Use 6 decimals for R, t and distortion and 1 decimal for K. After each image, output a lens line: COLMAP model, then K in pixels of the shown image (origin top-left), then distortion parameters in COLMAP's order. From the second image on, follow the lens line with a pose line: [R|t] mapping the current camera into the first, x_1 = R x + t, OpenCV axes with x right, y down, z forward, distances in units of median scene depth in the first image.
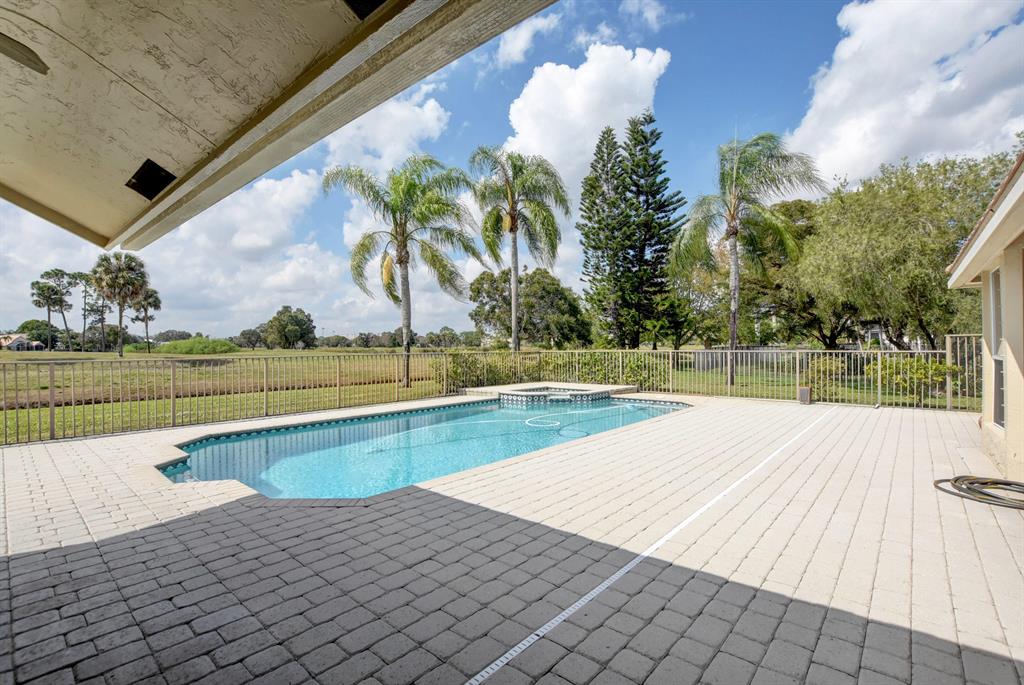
lens RADIAL K [[467.0, 0, 524.8], [0, 467.0, 340.6], [0, 0, 1]] dist [-0.028148, 0.003479]
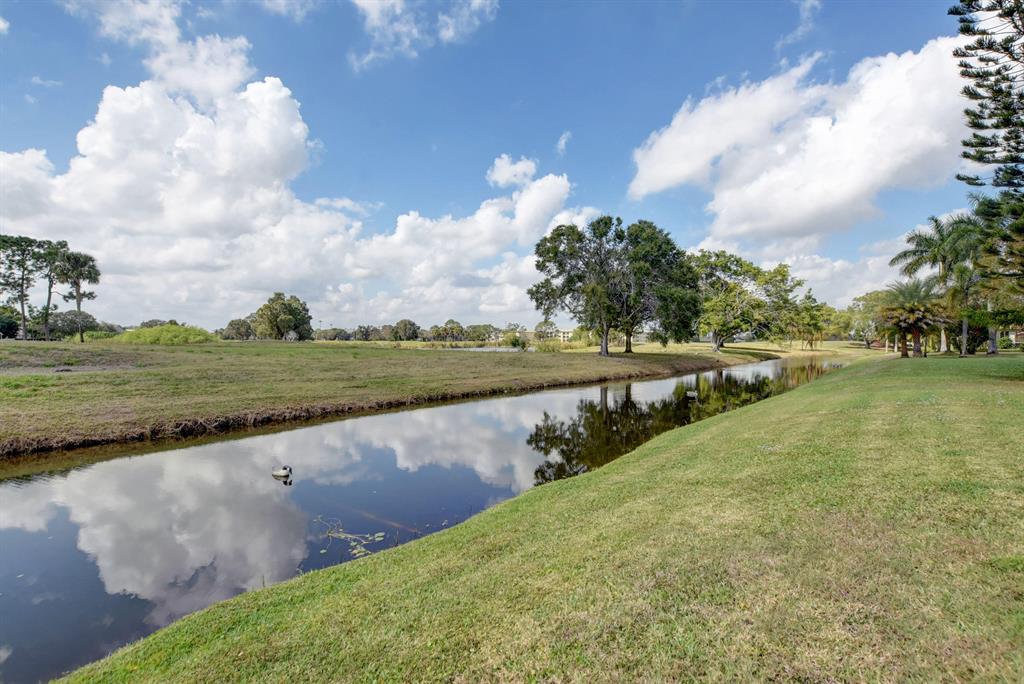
lens RADIAL K [[467.0, 0, 520.9], [0, 467.0, 338.9], [0, 0, 1]] dist [-0.028148, 0.003479]
pose [[0.999931, 0.011629, -0.001818, -0.049479], [-0.011620, 0.999921, 0.004888, 0.004417], [0.001875, -0.004867, 0.999986, 0.116391]]
